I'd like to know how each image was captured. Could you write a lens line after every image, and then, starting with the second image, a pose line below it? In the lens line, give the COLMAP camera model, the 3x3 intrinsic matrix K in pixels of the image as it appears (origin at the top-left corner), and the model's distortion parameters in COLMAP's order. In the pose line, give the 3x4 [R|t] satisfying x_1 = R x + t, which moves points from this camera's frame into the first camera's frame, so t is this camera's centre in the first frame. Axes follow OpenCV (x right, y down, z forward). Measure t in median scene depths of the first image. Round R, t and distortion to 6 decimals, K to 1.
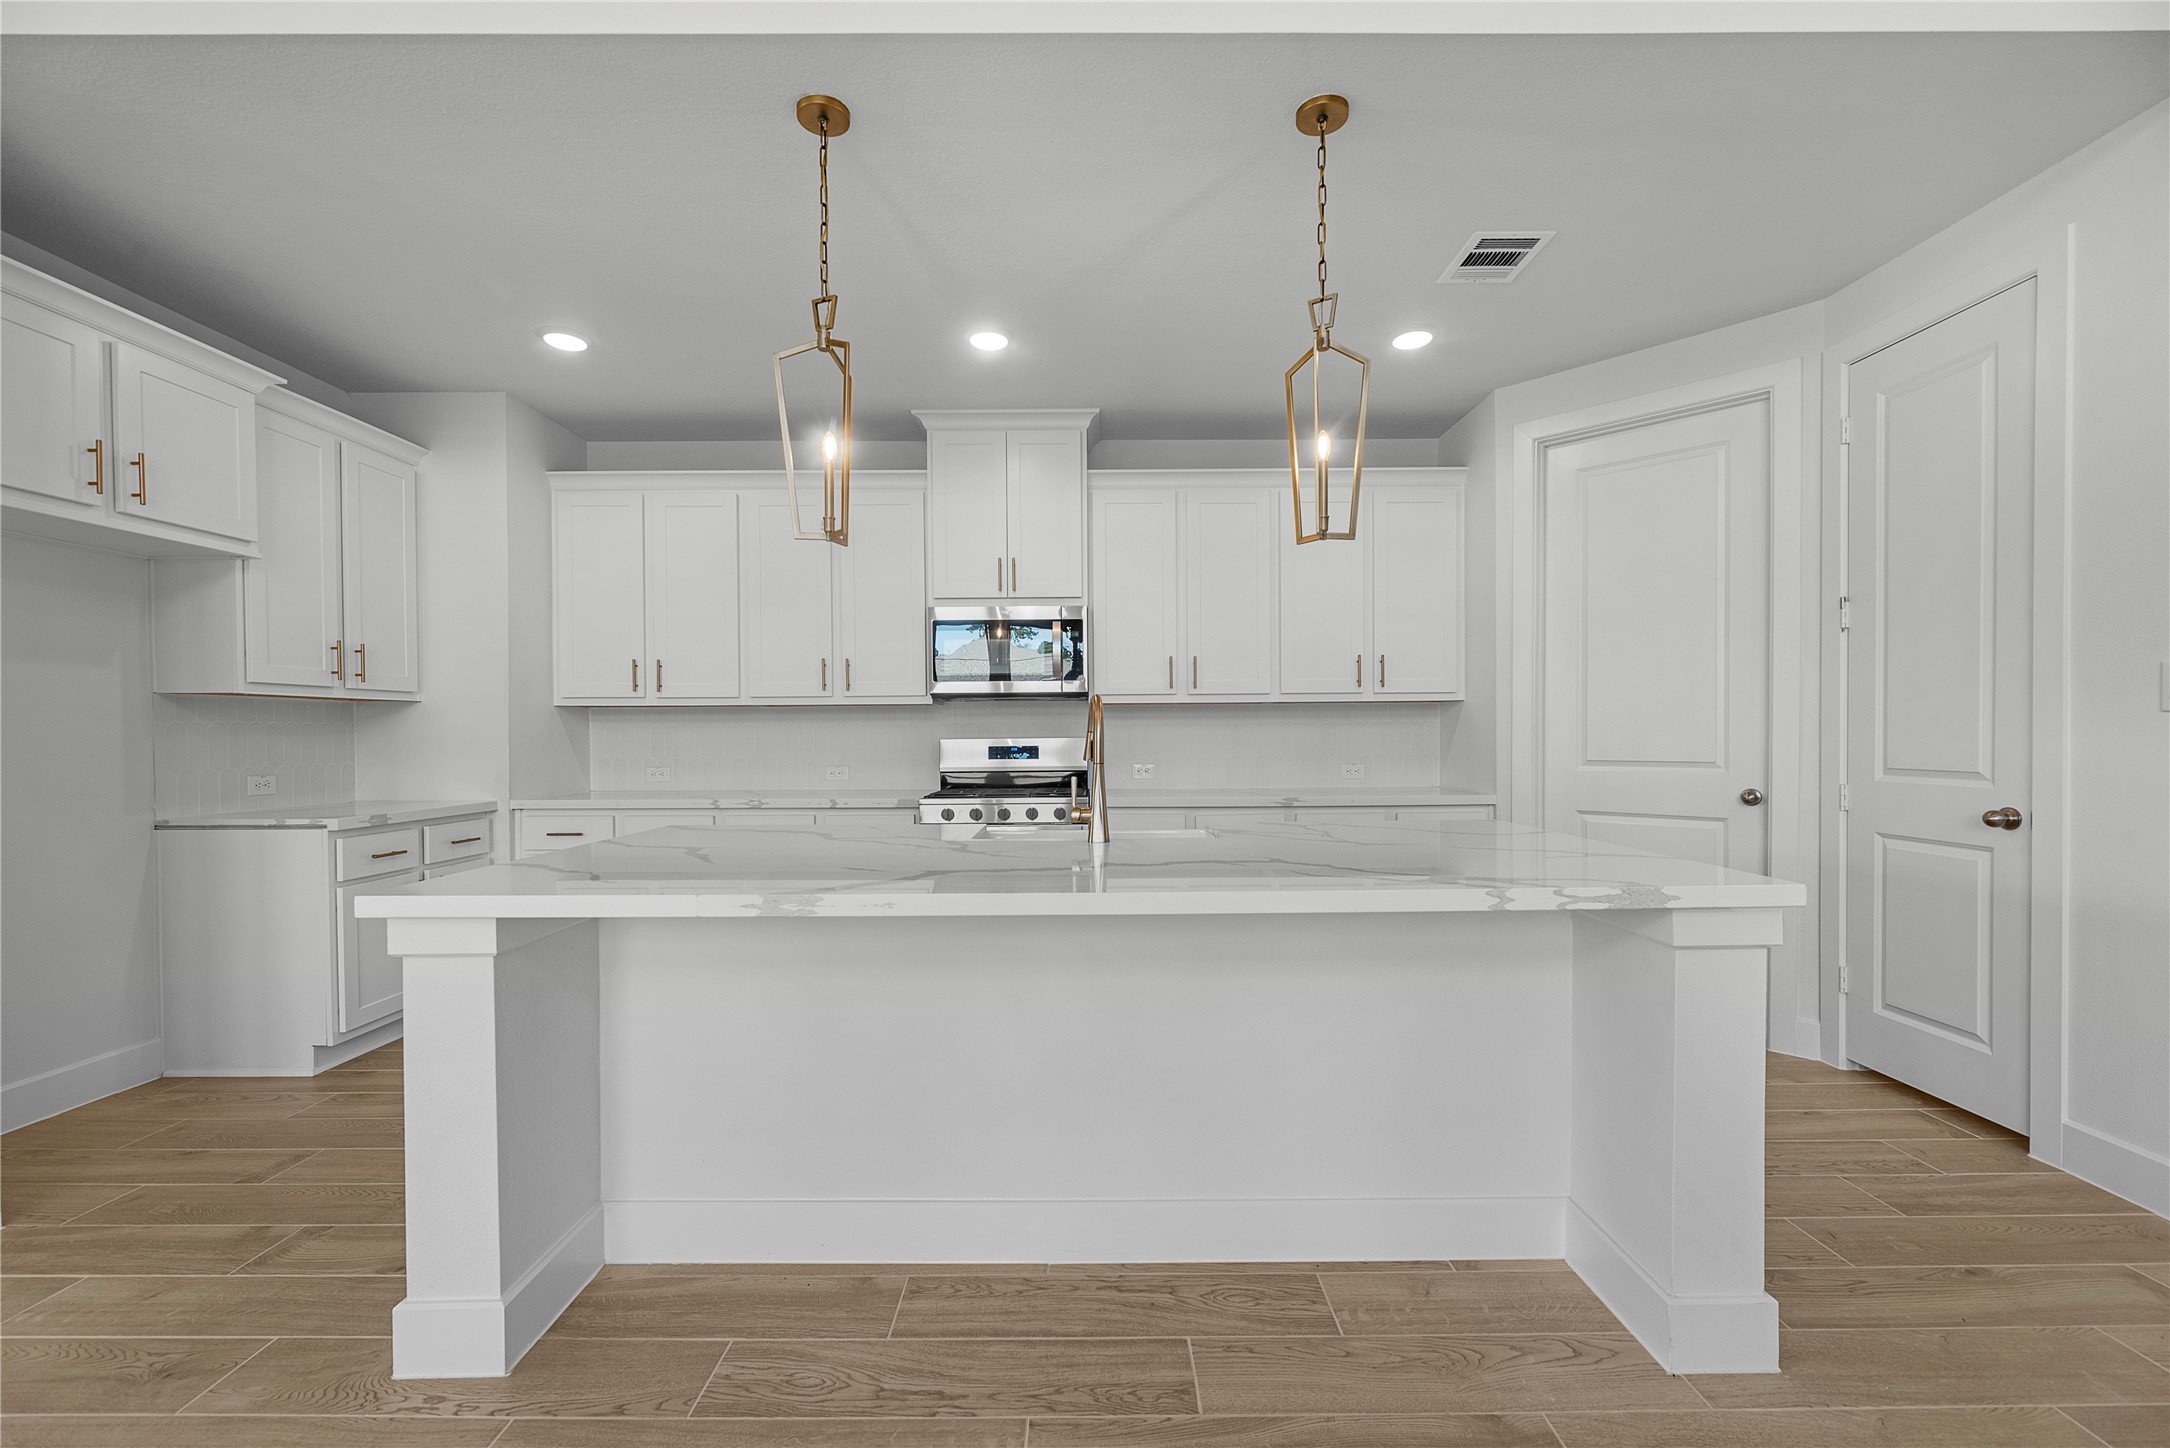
lens RADIAL K [[885.2, 0, 1090.6], [0, 885.2, 746.0], [0, 0, 1]] dist [-0.001818, -0.000165]
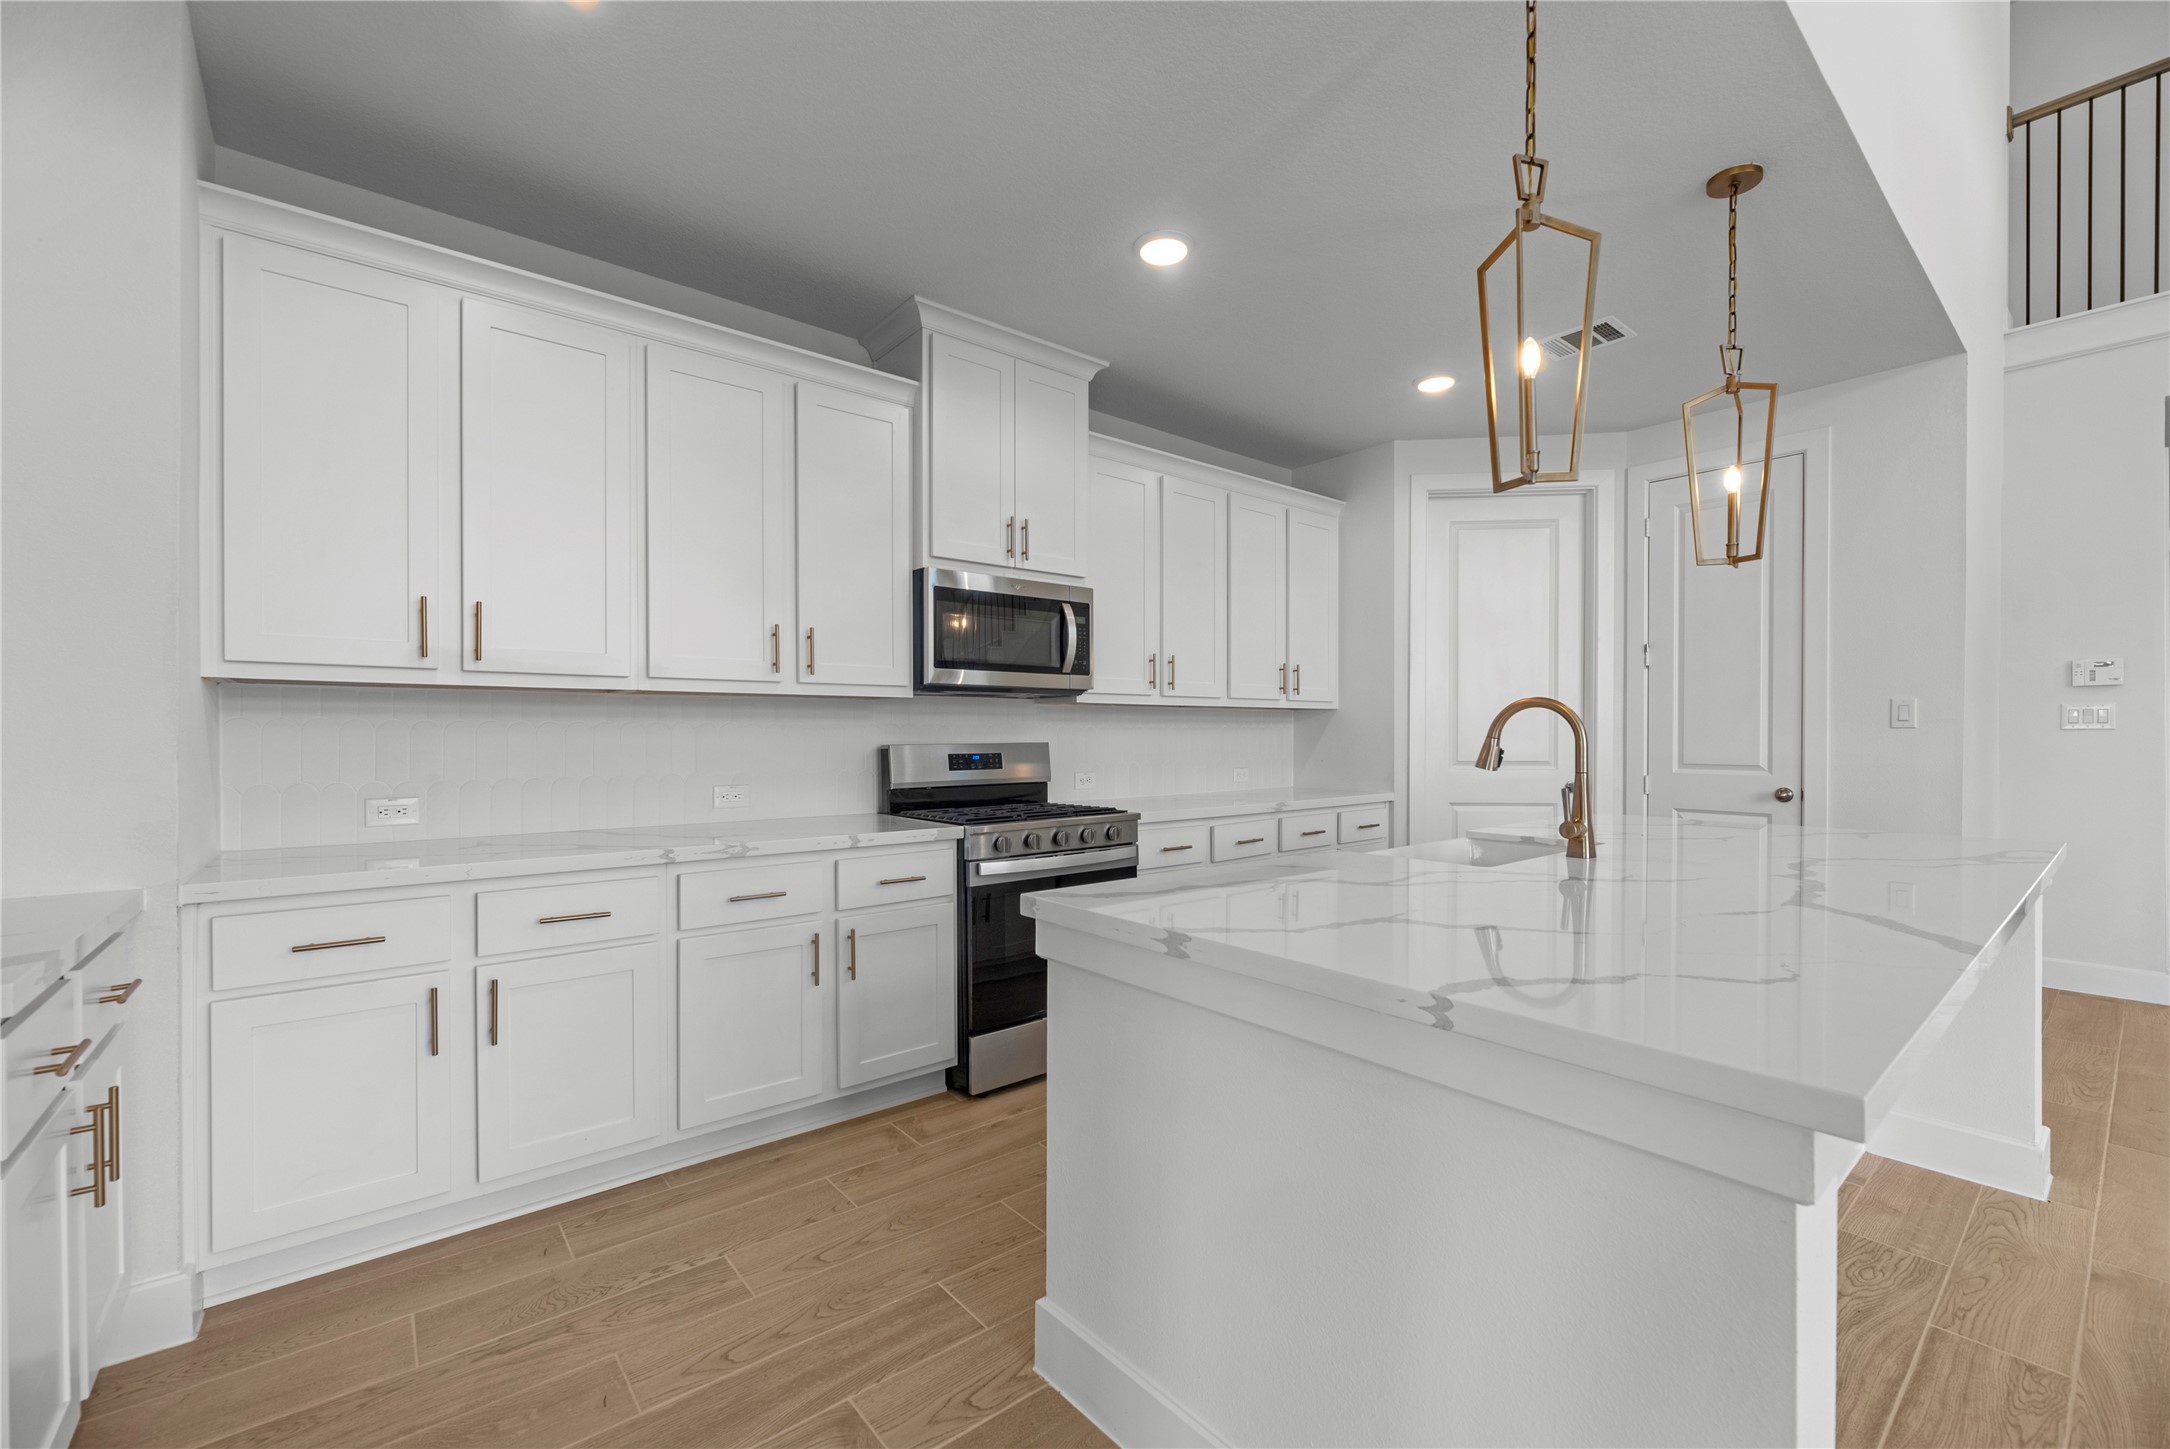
lens RADIAL K [[887.8, 0, 1085.7], [0, 887.8, 739.2], [0, 0, 1]] dist [-0.001029, -0.000155]
pose [[0.773146, 0.001360, 0.634227, -0.667677], [0.005277, 0.999949, -0.008576, -0.006921], [-0.634206, 0.009977, 0.773099, 0.414580]]
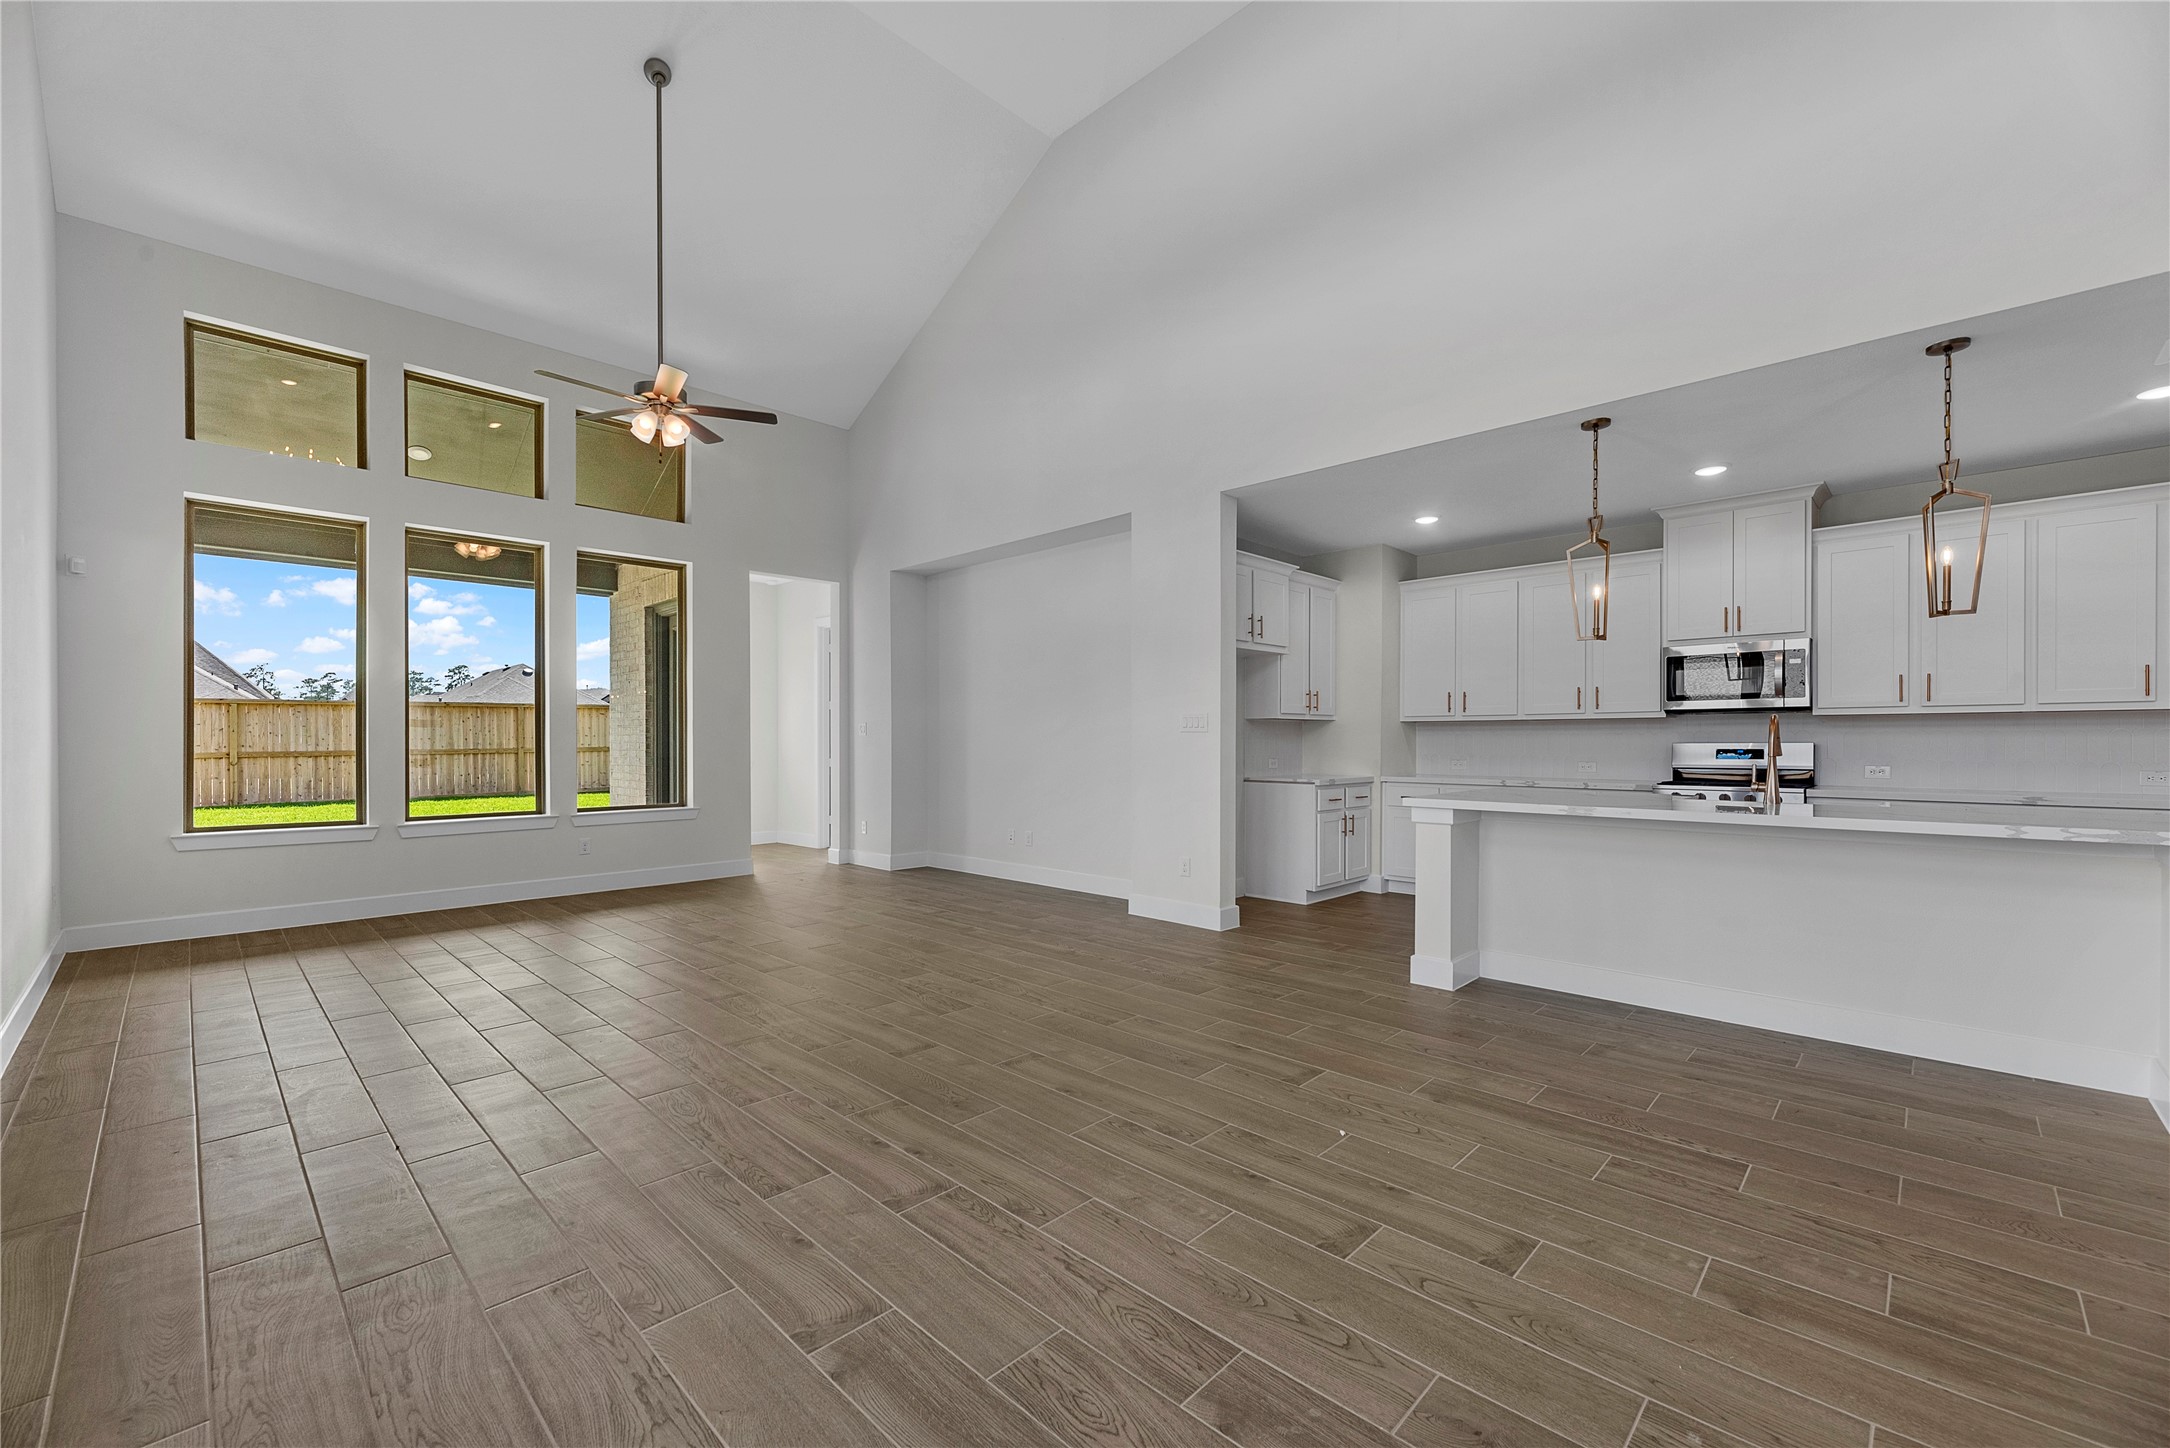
lens RADIAL K [[885.2, 0, 1090.6], [0, 885.2, 746.0], [0, 0, 1]] dist [-0.001818, -0.000165]
pose [[0.717638, 0.009237, -0.696355, 0.167343], [-0.014464, 0.999894, -0.001642, 0.014403], [0.696266, 0.011251, 0.717696, -0.739422]]
